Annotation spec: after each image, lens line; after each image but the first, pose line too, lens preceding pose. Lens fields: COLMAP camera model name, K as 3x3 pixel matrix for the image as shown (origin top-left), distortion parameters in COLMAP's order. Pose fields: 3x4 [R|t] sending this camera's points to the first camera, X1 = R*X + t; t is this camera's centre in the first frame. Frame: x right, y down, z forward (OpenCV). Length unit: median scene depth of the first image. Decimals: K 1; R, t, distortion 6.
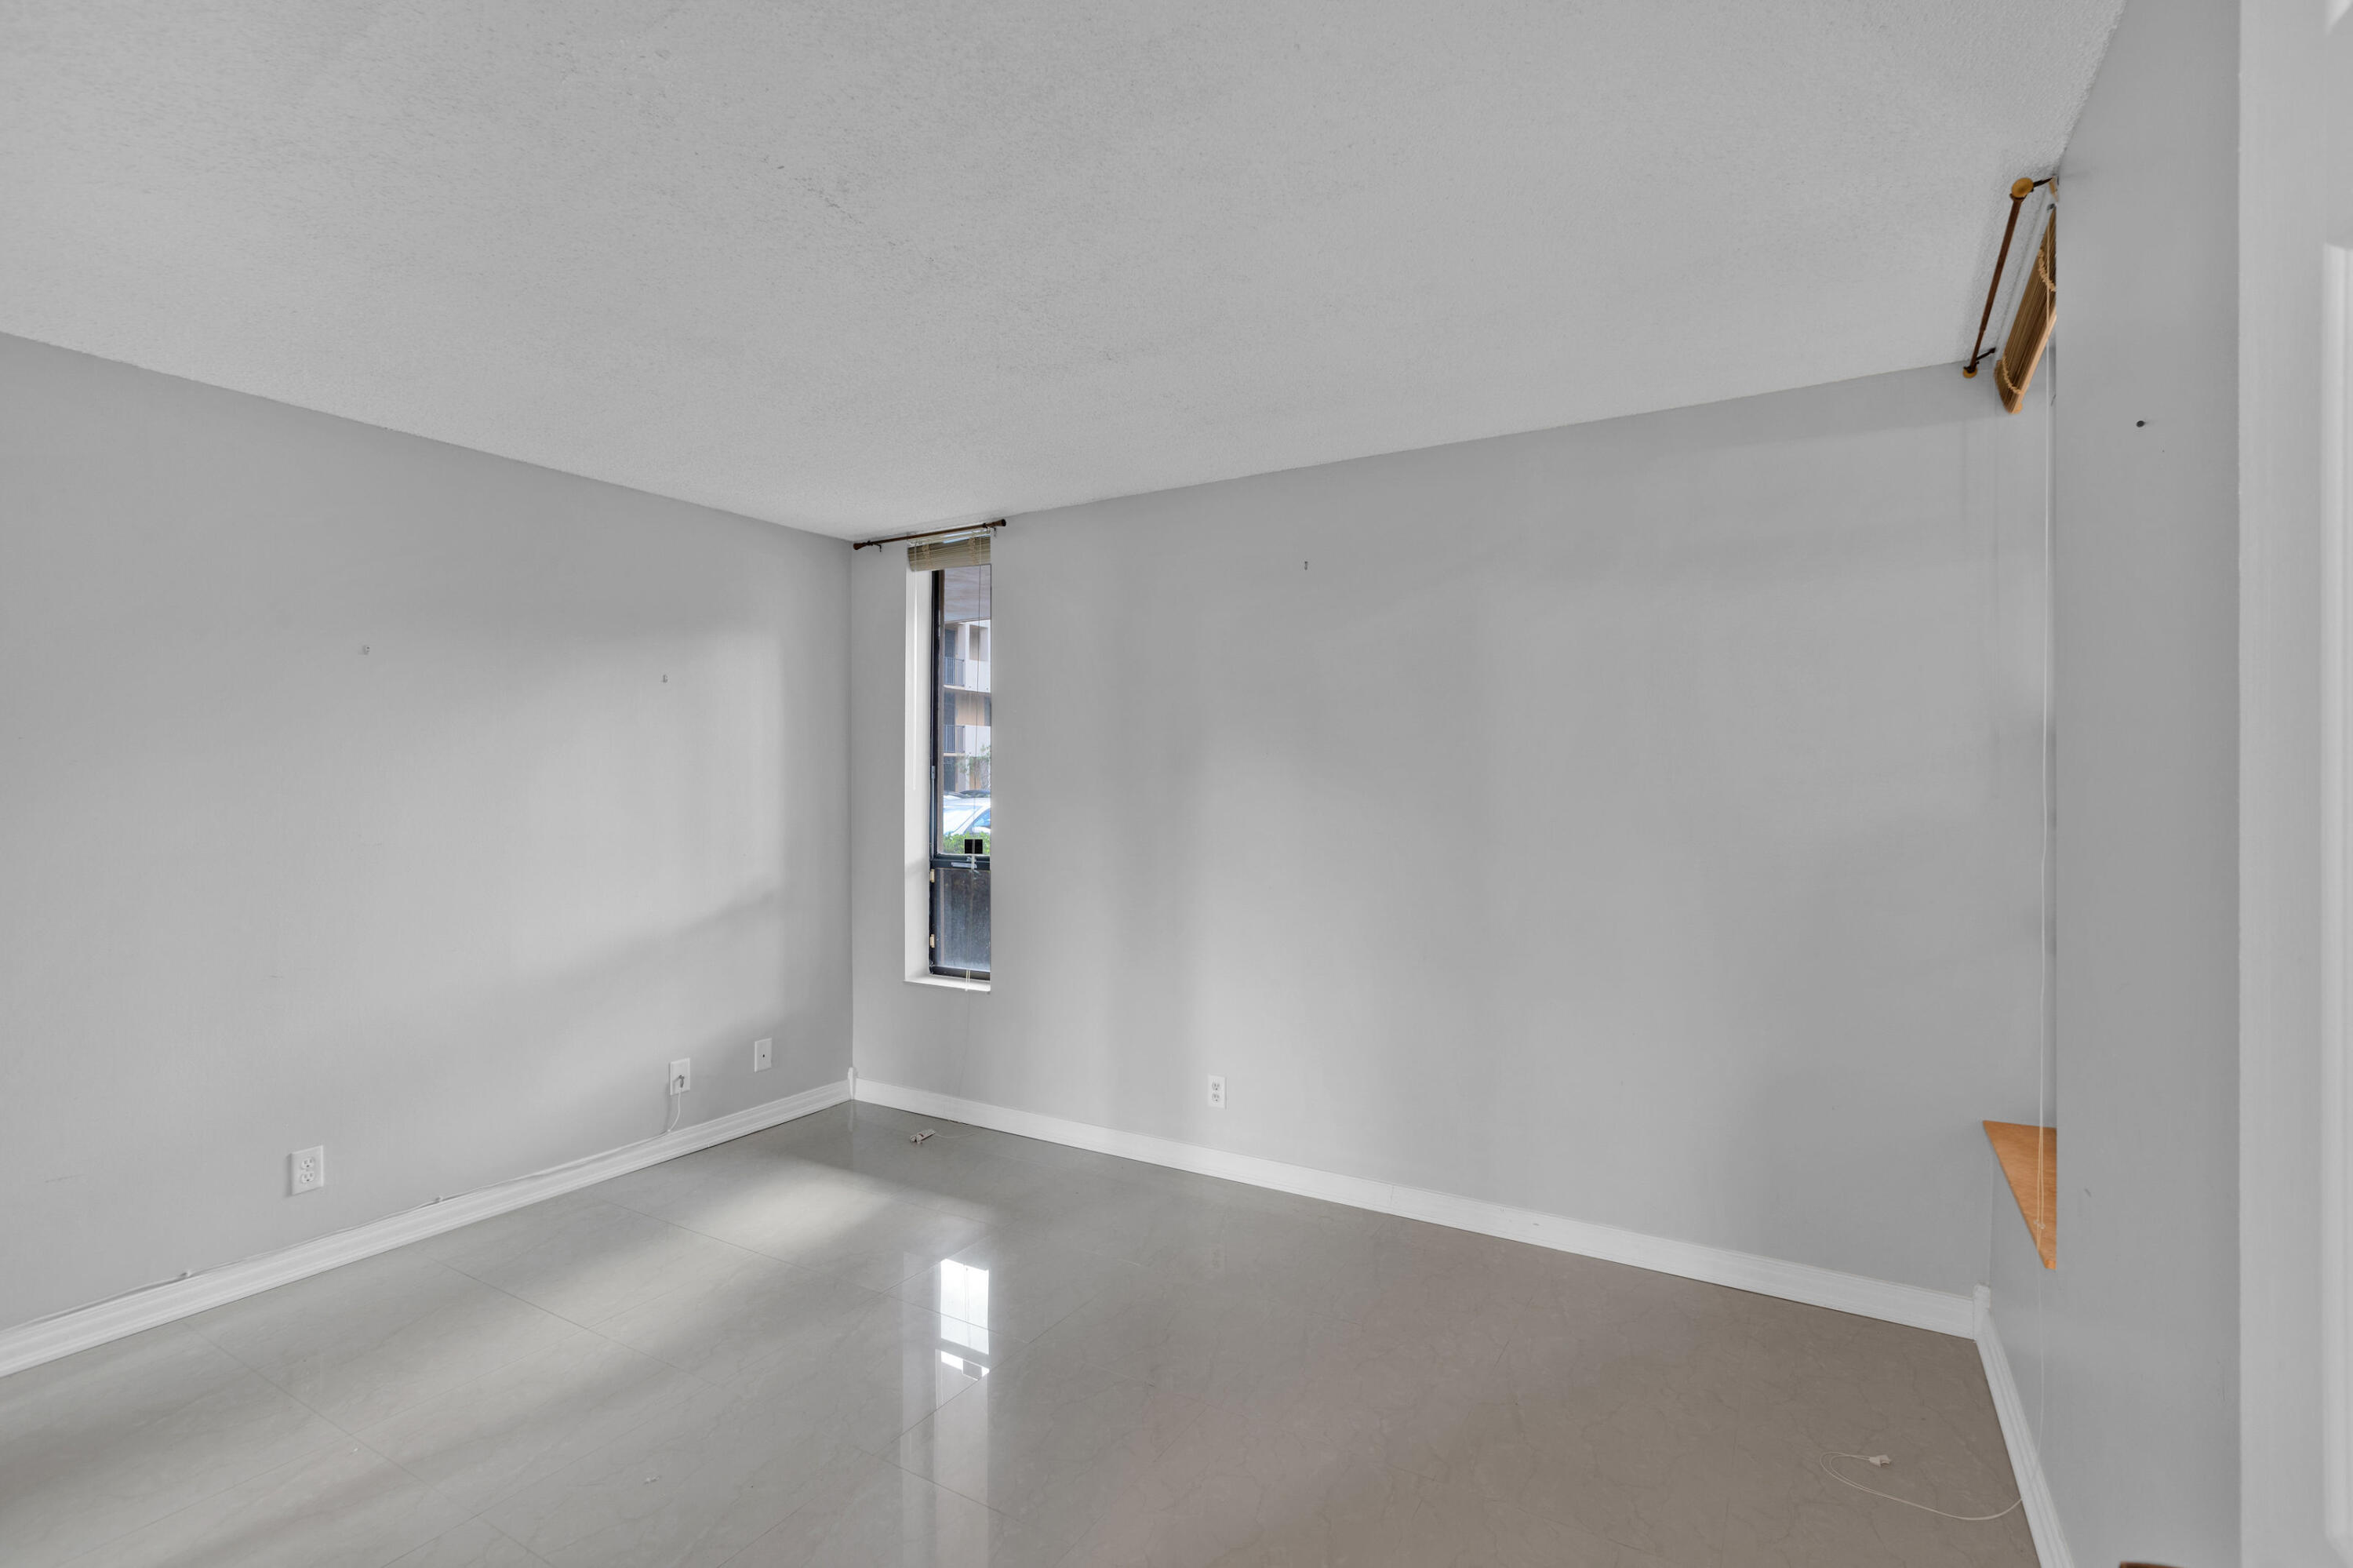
lens RADIAL K [[1084.5, 0, 1178.3], [0, 1084.5, 778.9], [0, 0, 1]] dist [0.001556, -0.000202]
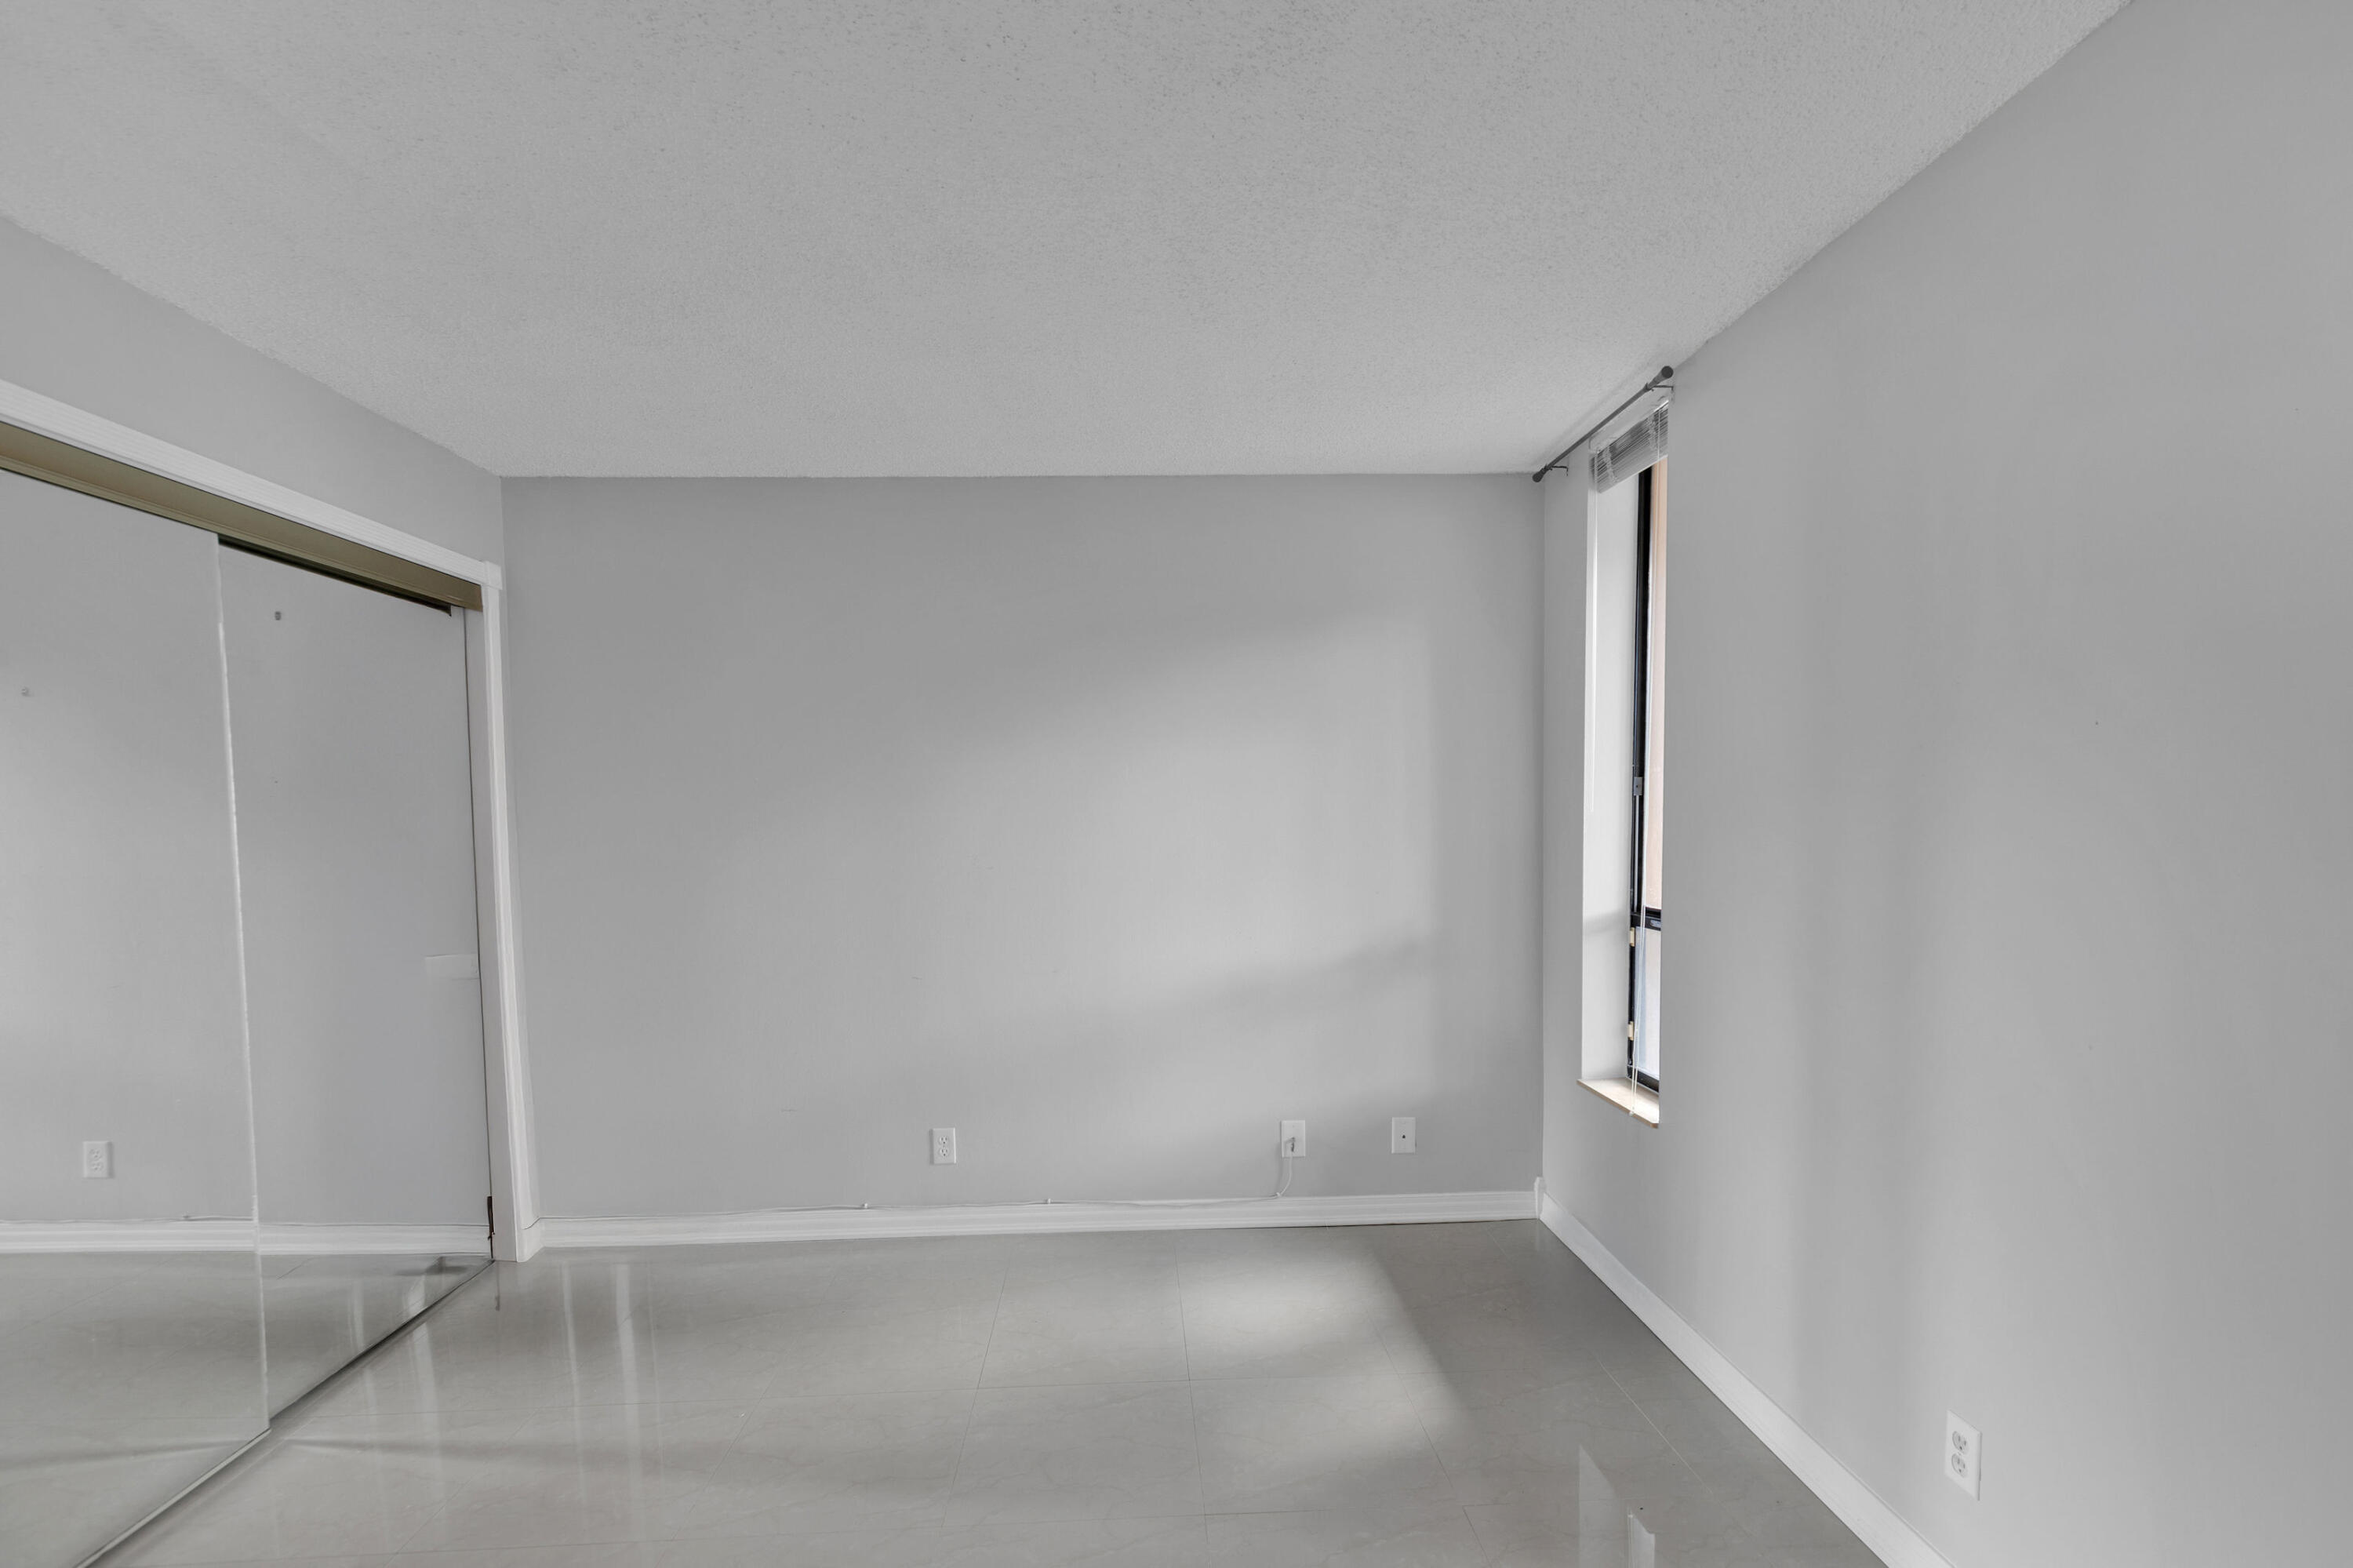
lens RADIAL K [[1086.1, 0, 1173.4], [0, 1086.1, 874.9], [0, 0, 1]] dist [-0.001741, -0.000140]
pose [[0.548494, 0.044431, -0.834973, 0.220535], [0.016859, 0.997797, 0.064171, 0.000332], [0.835984, -0.049274, 0.546536, 0.446752]]
